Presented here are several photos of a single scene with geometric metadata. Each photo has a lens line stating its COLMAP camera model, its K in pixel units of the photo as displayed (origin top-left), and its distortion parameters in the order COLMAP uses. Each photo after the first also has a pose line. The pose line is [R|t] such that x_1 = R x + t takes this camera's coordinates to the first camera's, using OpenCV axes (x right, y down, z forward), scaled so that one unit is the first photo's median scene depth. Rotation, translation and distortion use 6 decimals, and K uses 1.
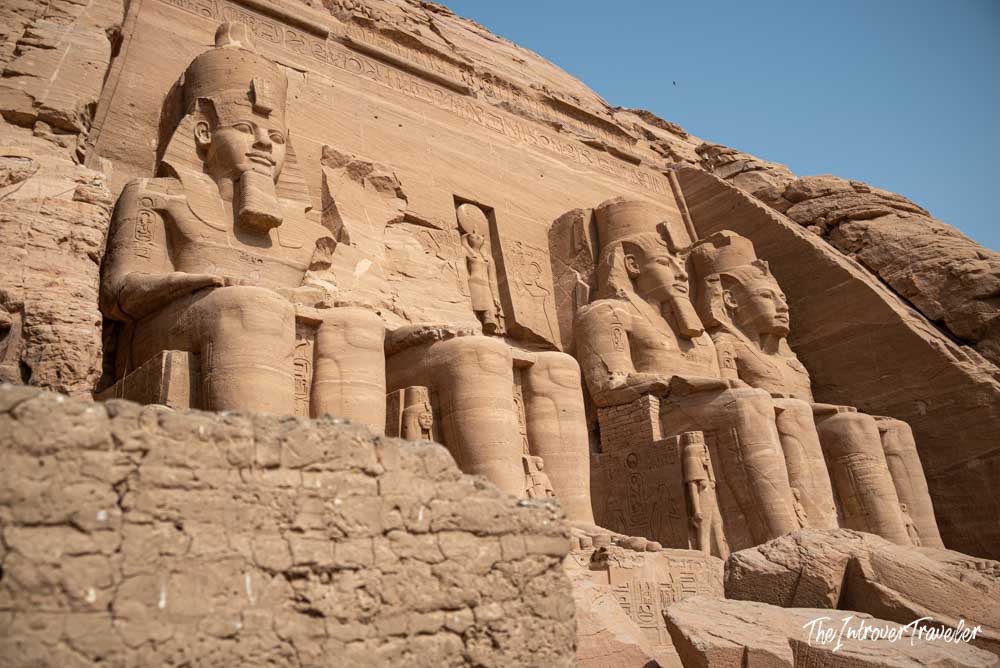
lens RADIAL K [[944.0, 0, 511.2], [0, 944.0, 336.4], [0, 0, 1]] dist [0.011300, 0.000000]
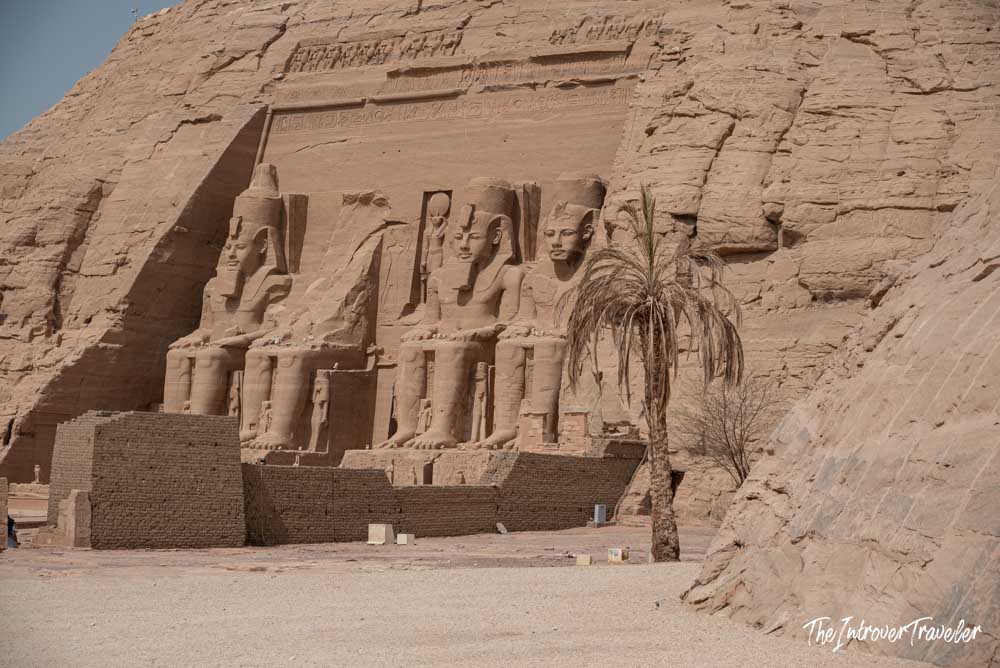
lens RADIAL K [[2254.2, 0, 496.3], [0, 2254.2, 336.6], [0, 0, 1]] dist [-0.019304, 0.000000]
pose [[0.339875, -0.005342, -0.940455, 3.565400], [0.289745, 0.951938, 0.099305, -0.269371], [0.894725, -0.306243, 0.325088, -0.145532]]
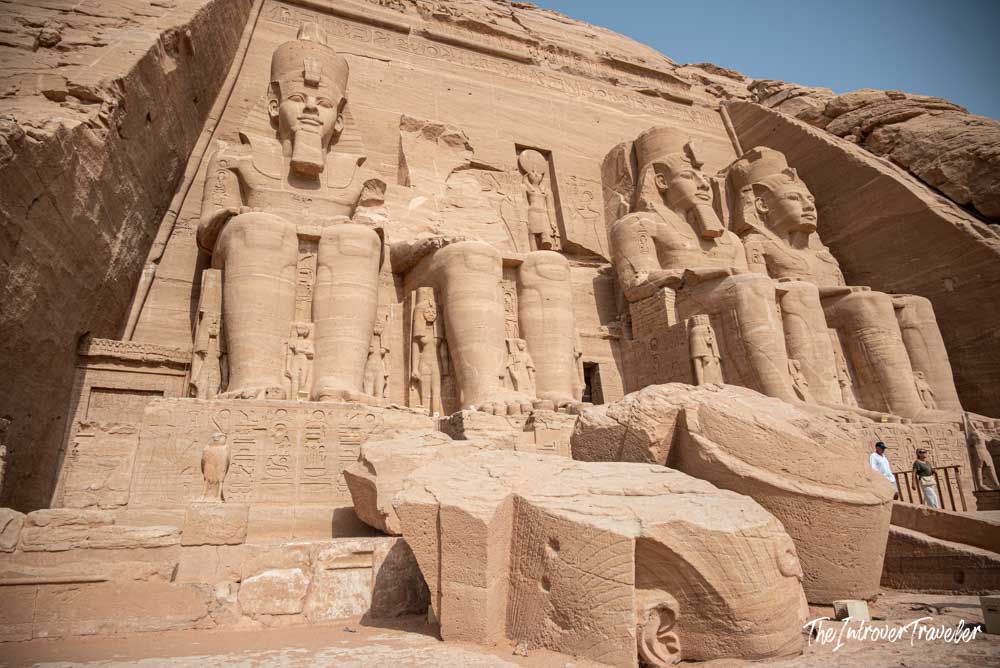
lens RADIAL K [[658.3, 0, 498.6], [0, 658.3, 338.2], [0, 0, 1]] dist [-0.013302, 0.001935]
pose [[0.959423, -0.055188, -0.276519, 0.153903], [0.078644, 0.994118, 0.074458, 0.042839], [0.270783, -0.093183, 0.958120, 0.141969]]
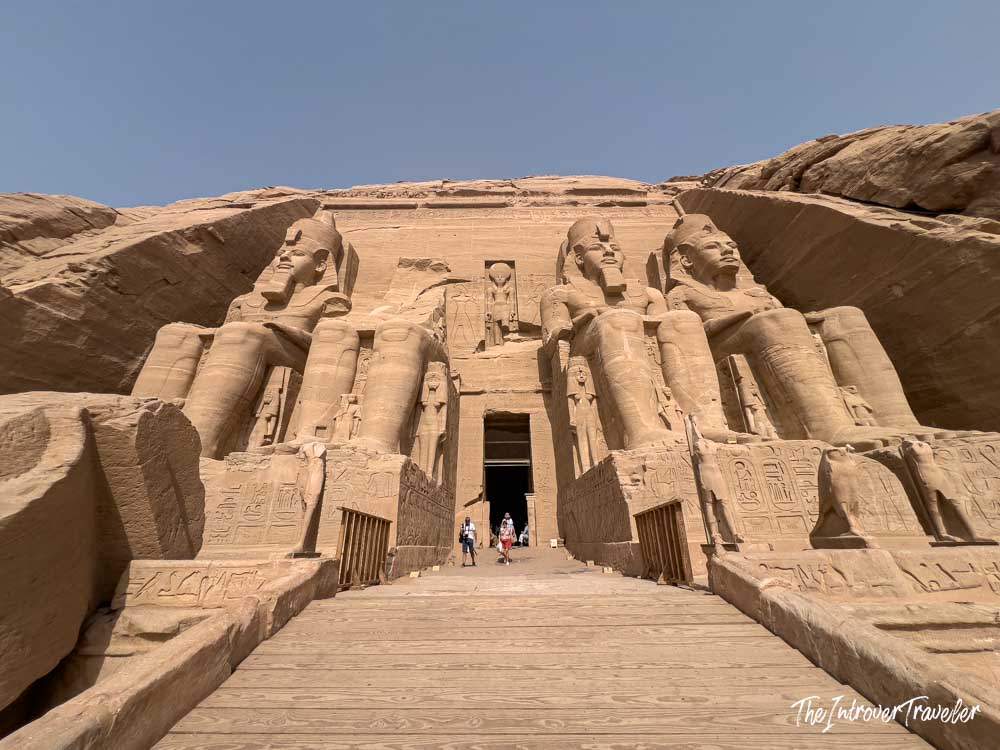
lens RADIAL K [[395.5, 0, 498.5], [0, 395.5, 378.4], [0, 0, 1]] dist [-0.006089, 0.000107]
pose [[0.786814, -0.200801, -0.583612, 0.355727], [0.191800, 0.978327, -0.078028, 0.127900], [0.586632, -0.050543, 0.808275, 0.447422]]
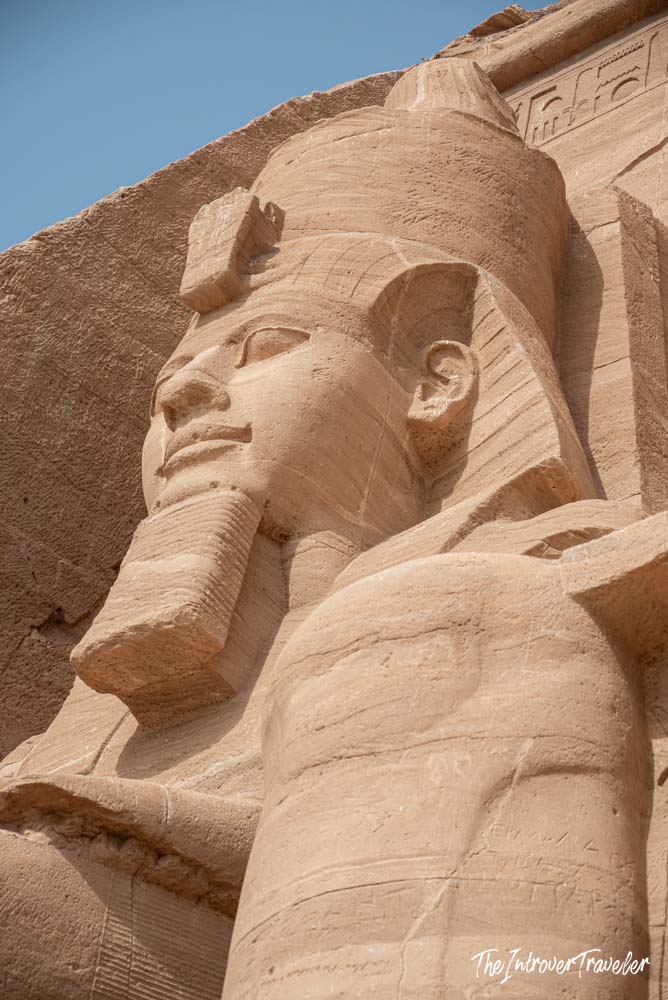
lens RADIAL K [[2668.4, 0, 334.3], [0, 2668.4, 500.0], [0, 0, 1]] dist [0.058945, 0.000000]
pose [[0.232284, -0.560031, -0.795242, 0.244676], [0.292583, 0.819968, -0.491983, 0.149701], [0.927599, -0.118394, 0.354321, 0.568511]]
